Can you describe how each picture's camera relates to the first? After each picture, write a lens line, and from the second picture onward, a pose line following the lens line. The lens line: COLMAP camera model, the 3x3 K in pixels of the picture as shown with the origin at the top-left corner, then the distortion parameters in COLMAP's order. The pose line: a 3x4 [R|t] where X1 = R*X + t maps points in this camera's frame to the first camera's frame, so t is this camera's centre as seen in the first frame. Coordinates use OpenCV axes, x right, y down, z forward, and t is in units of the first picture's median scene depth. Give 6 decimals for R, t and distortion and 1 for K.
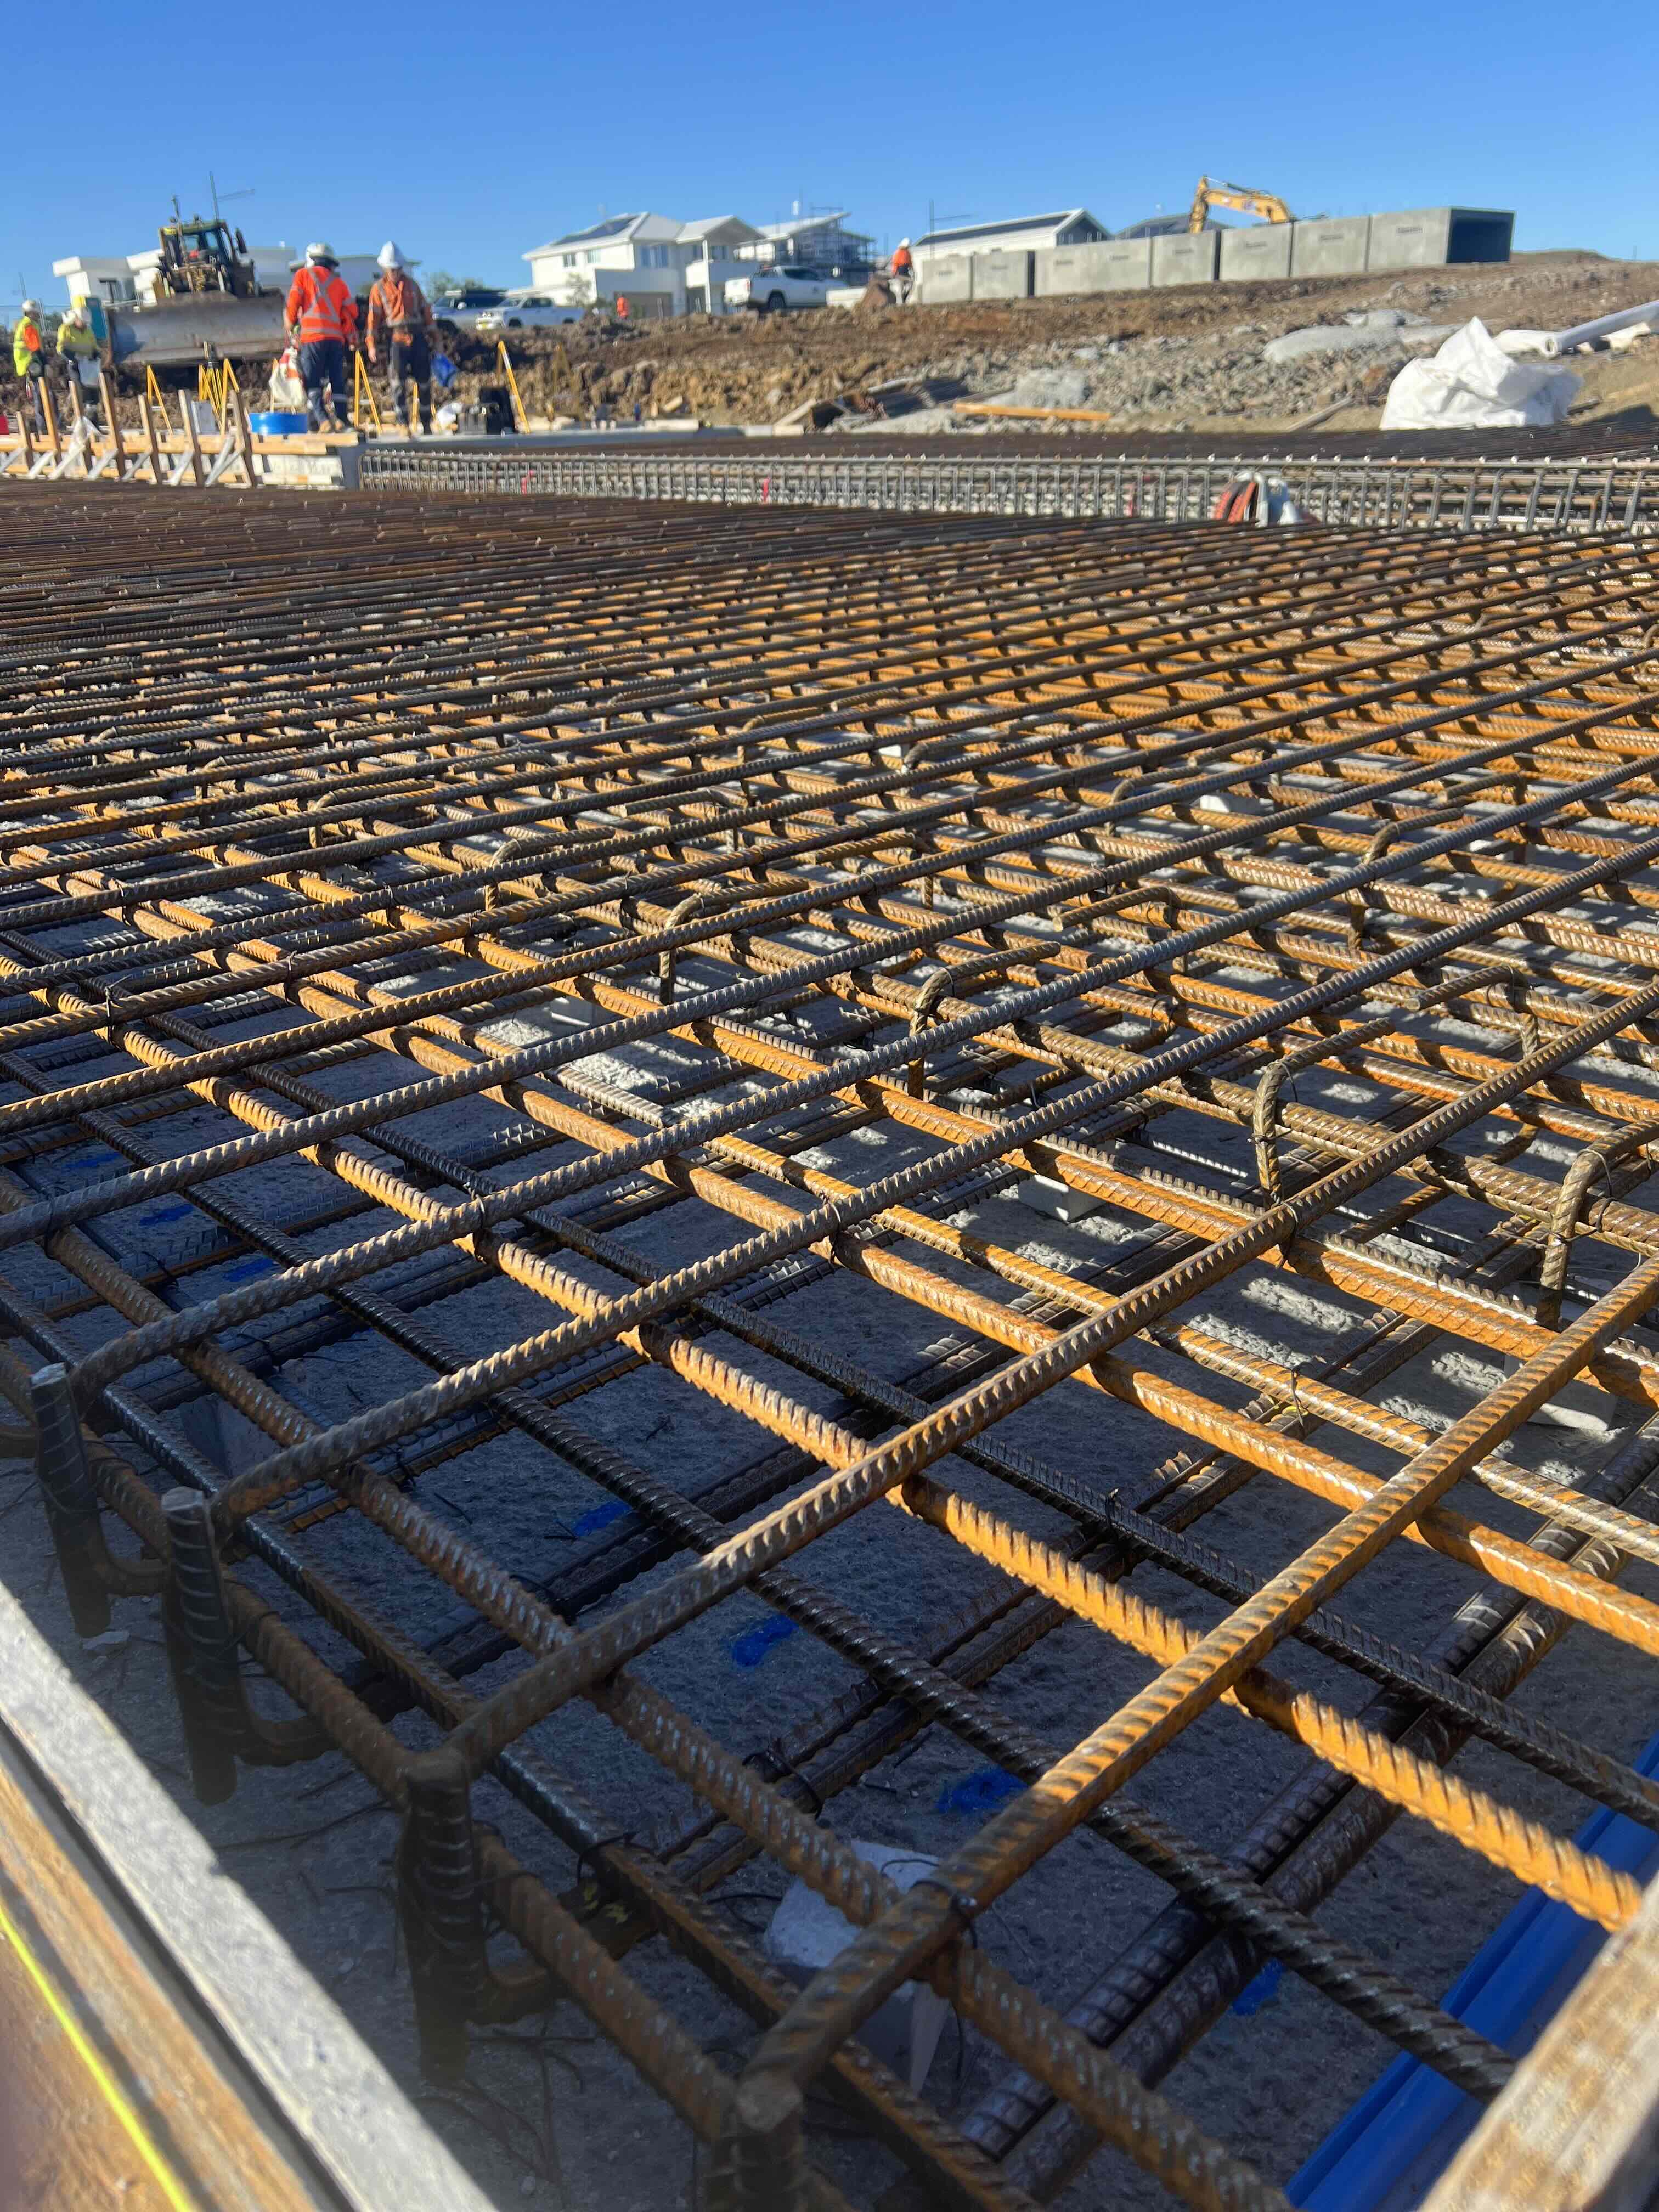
lens RADIAL K [[1690.2, 0, 844.3], [0, 1690.2, 1093.7], [0, 0, 1]] dist [0.043324, -0.055260]
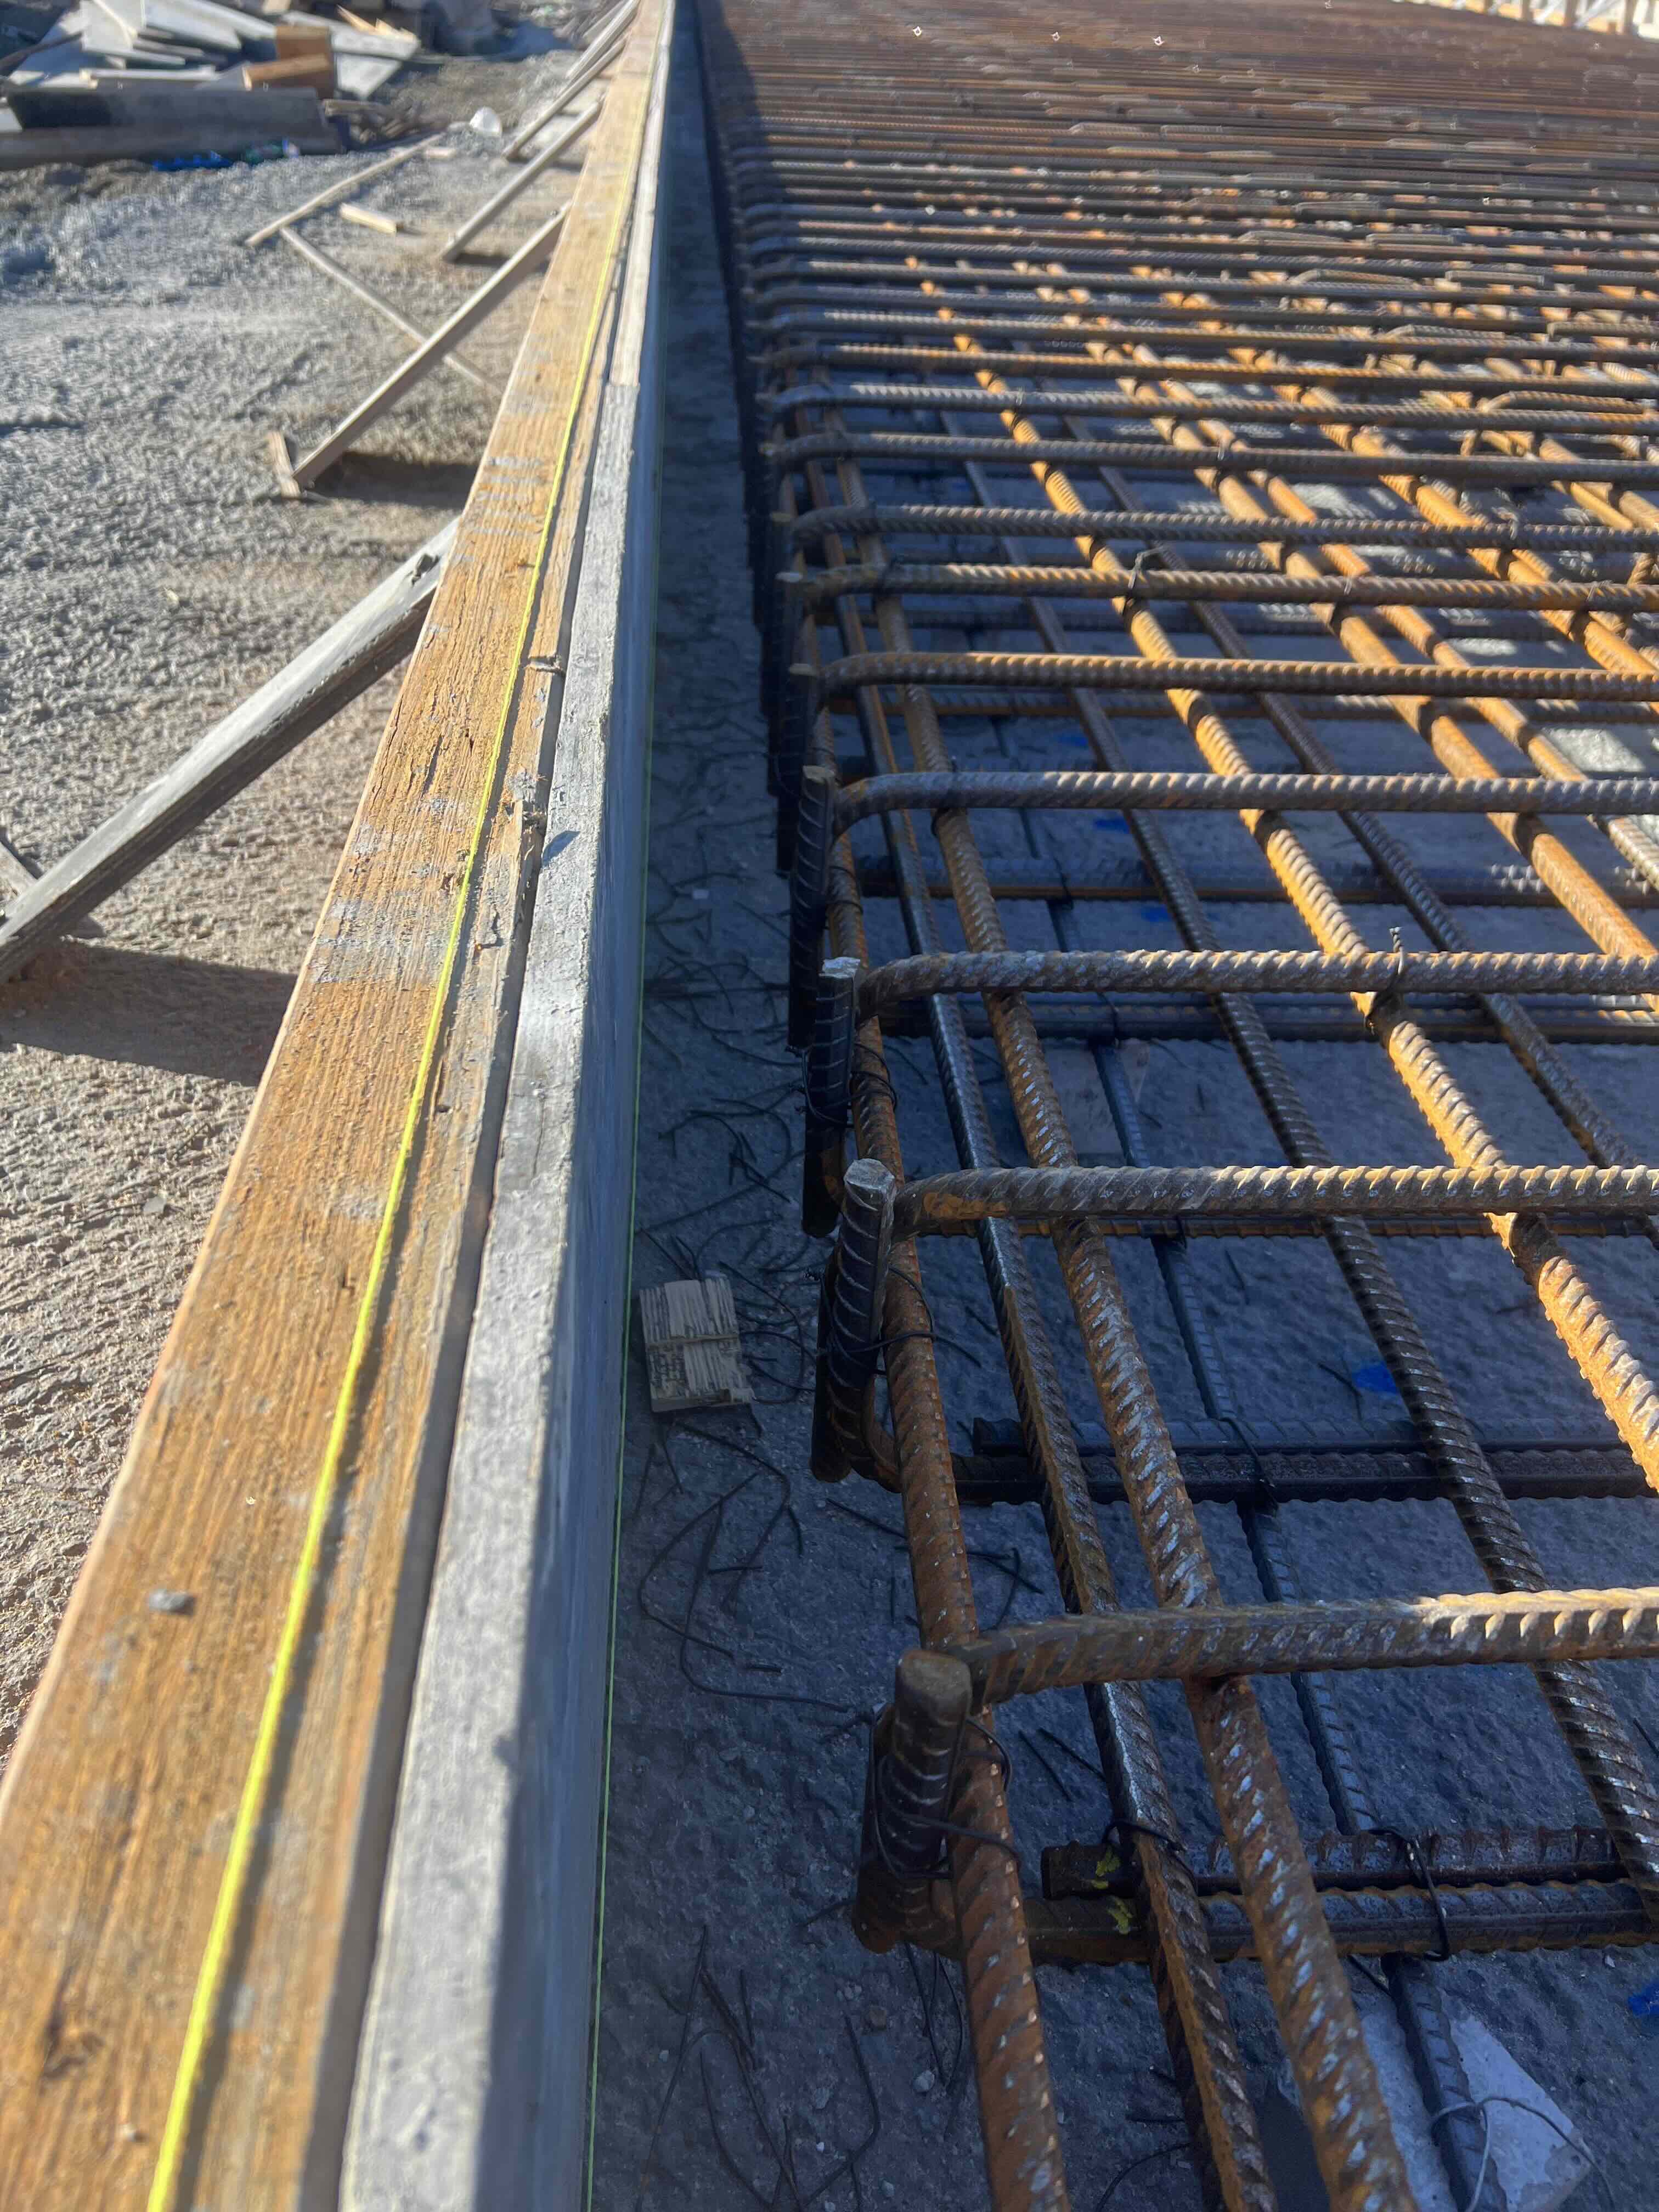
lens RADIAL K [[1690.2, 0, 829.0], [0, 1690.2, 1113.8], [0, 0, 1]] dist [0.043324, -0.055260]
pose [[0.761517, 0.425710, -0.488735, -0.006622], [-0.308632, 0.901248, 0.304137, -0.017872], [0.569946, -0.080766, 0.817703, 0.161229]]
